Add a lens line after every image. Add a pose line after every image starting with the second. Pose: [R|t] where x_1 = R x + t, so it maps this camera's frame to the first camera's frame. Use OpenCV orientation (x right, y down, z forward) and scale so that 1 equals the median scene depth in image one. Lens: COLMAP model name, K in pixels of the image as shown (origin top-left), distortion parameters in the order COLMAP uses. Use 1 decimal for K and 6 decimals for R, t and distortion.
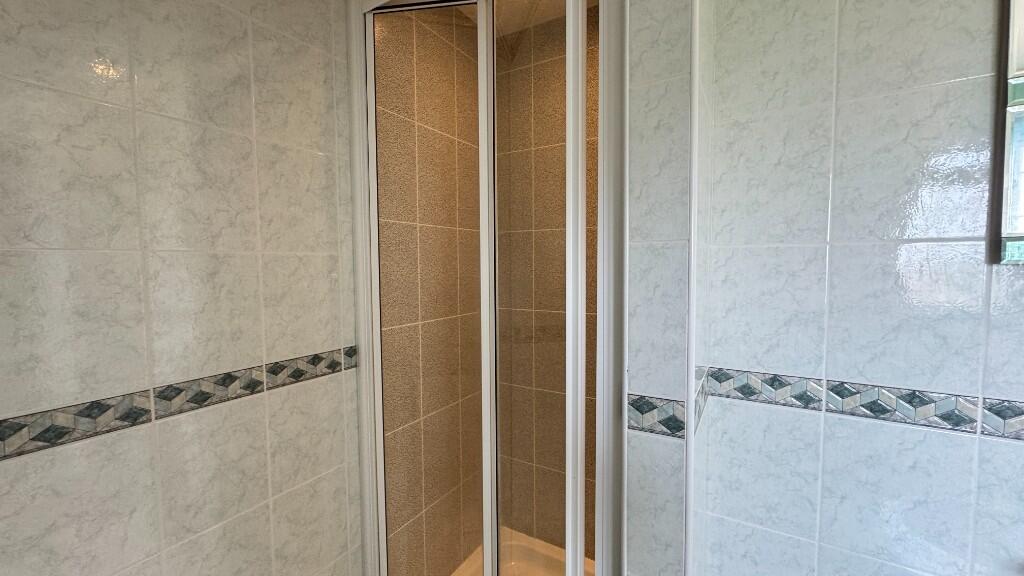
lens RADIAL K [[410.4, 0, 512.0], [0, 410.4, 288.0], [0, 0, 1]] dist [-0.002335, -0.000311]
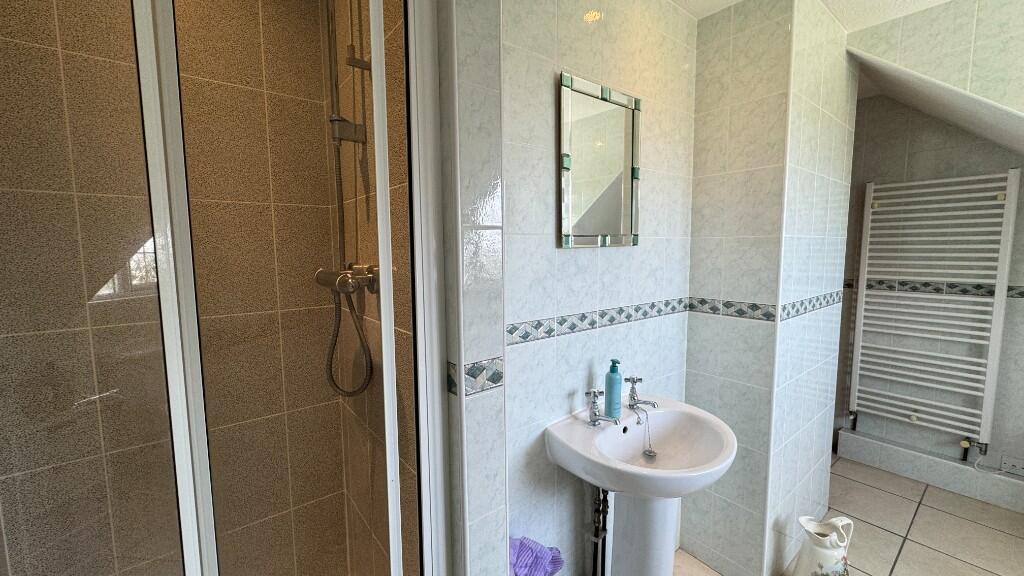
lens RADIAL K [[410.4, 0, 512.0], [0, 410.4, 288.0], [0, 0, 1]] dist [-0.002335, -0.000311]
pose [[0.320347, -0.087014, 0.943296, -0.739644], [0.065646, 0.995418, 0.069528, -0.017289], [-0.945023, 0.039651, 0.324591, 0.545617]]
